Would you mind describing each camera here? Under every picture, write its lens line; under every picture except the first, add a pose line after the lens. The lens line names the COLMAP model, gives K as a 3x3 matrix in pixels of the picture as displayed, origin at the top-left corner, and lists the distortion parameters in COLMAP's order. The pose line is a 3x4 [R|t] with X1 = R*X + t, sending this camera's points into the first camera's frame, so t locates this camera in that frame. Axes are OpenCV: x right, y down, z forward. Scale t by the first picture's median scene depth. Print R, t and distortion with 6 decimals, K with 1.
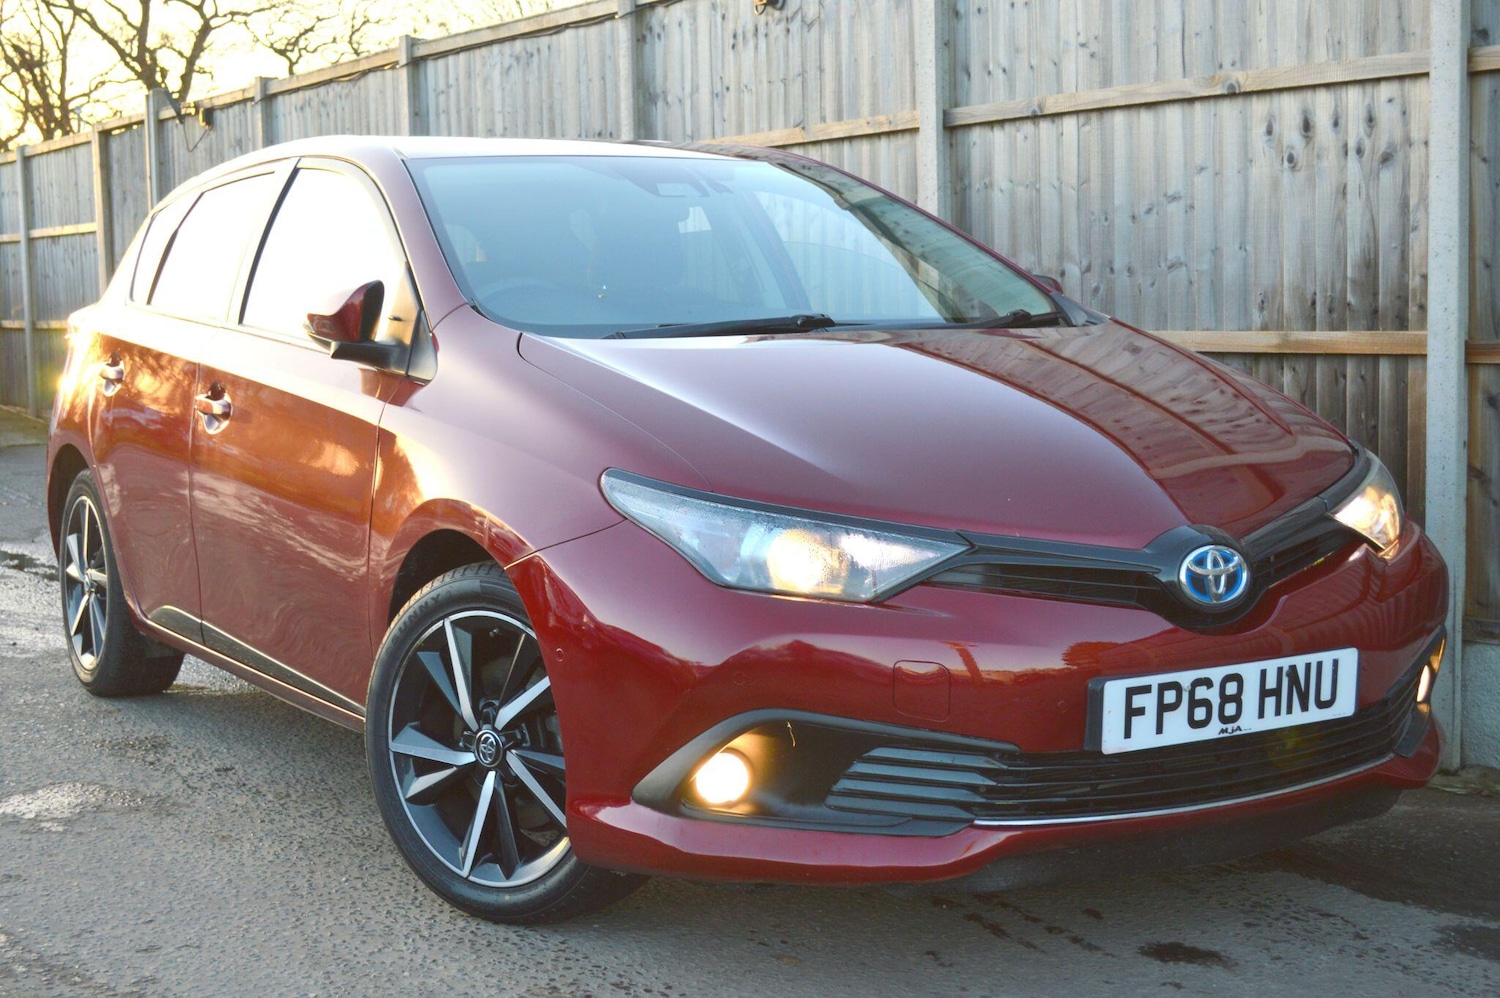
lens RADIAL K [[2294.4, 0, 779.9], [0, 2294.4, 539.7], [0, 0, 1]] dist [-0.011731, -0.062648]
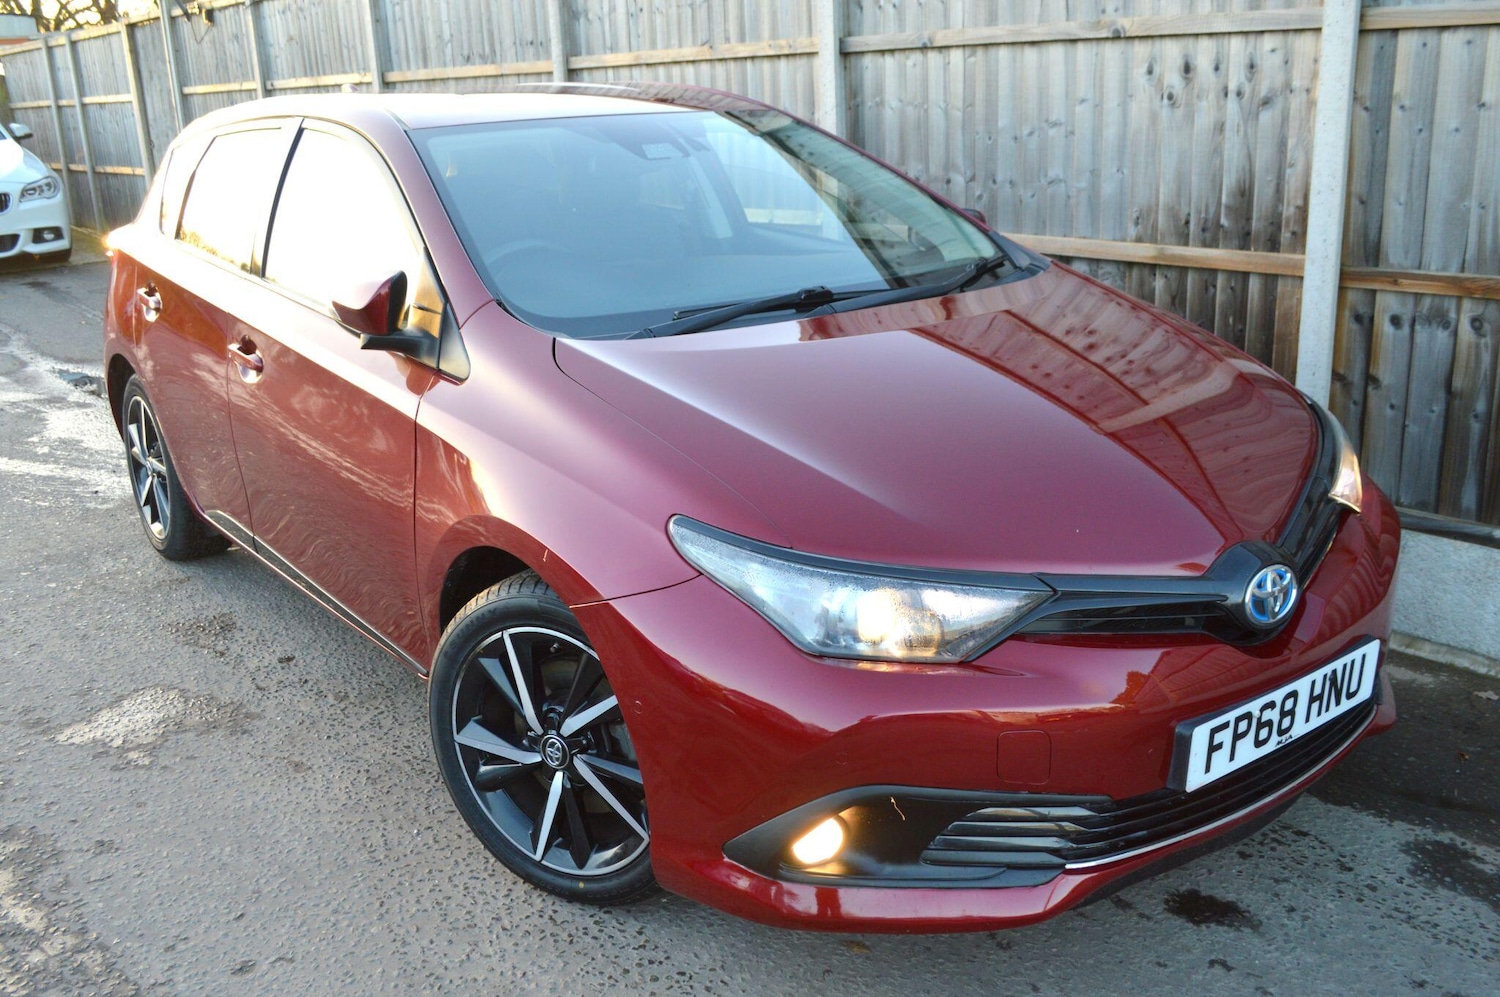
lens RADIAL K [[1425.4, 0, 756.3], [0, 1425.4, 528.3], [0, 0, 1]] dist [-0.026942, 0.001229]
pose [[0.994249, -0.051132, 0.094094, -0.060798], [0.032103, 0.980550, 0.193624, -0.088527], [-0.102164, -0.189490, 0.976553, 0.248004]]
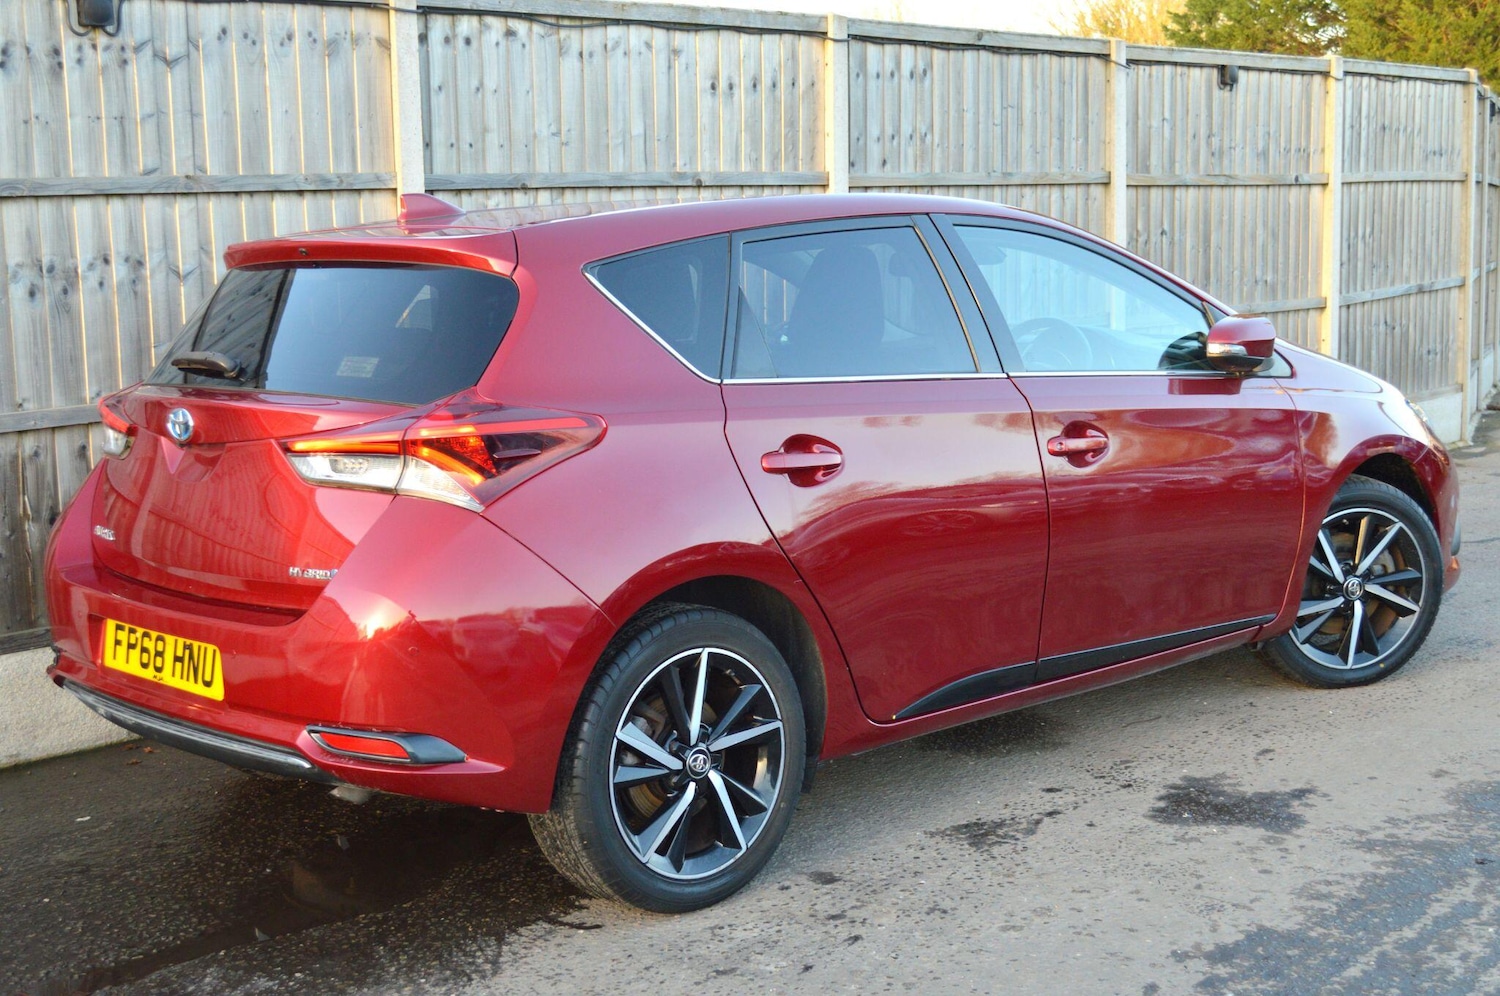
lens RADIAL K [[2002.6, 0, 765.5], [0, 2002.6, 527.6], [0, 0, 1]] dist [-0.011612, -0.028233]
pose [[-0.221625, -0.130775, 0.966323, -0.986532], [0.136641, 0.977024, 0.163562, -0.171513], [-0.965511, 0.168289, -0.198663, 1.156709]]
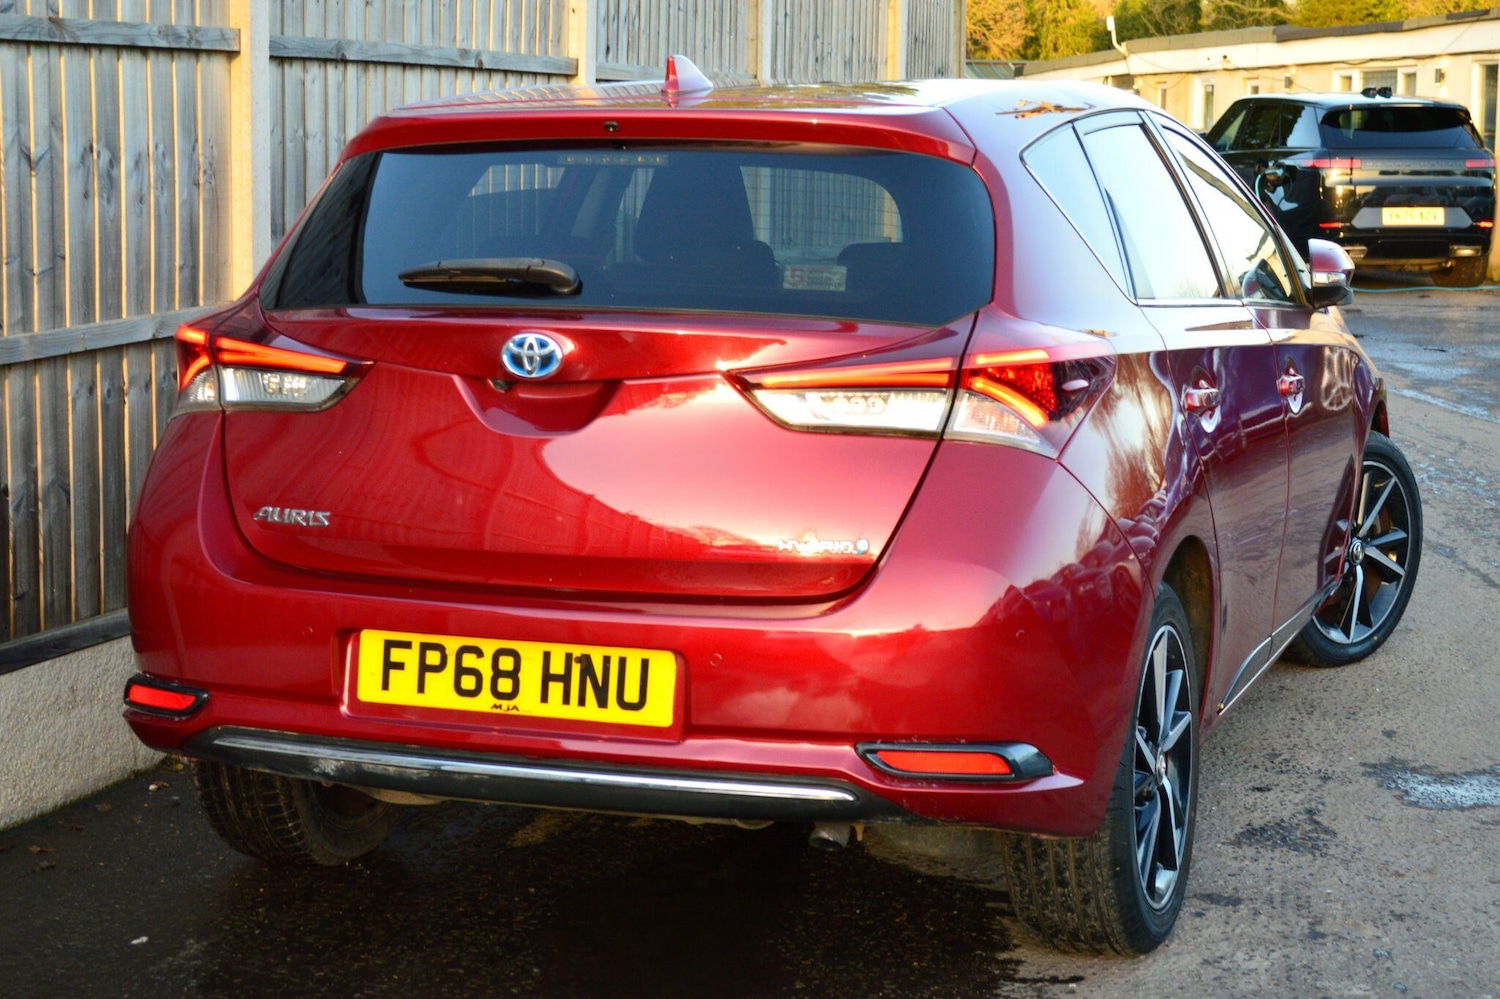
lens RADIAL K [[2603.2, 0, 757.3], [0, 2603.2, 520.2], [0, 0, 1]] dist [-0.014452, 0.029642]
pose [[-0.631737, -0.104135, 0.768156, -0.809156], [0.086996, 0.975152, 0.203743, -0.209795], [-0.770286, 0.195538, -0.606980, 1.576949]]
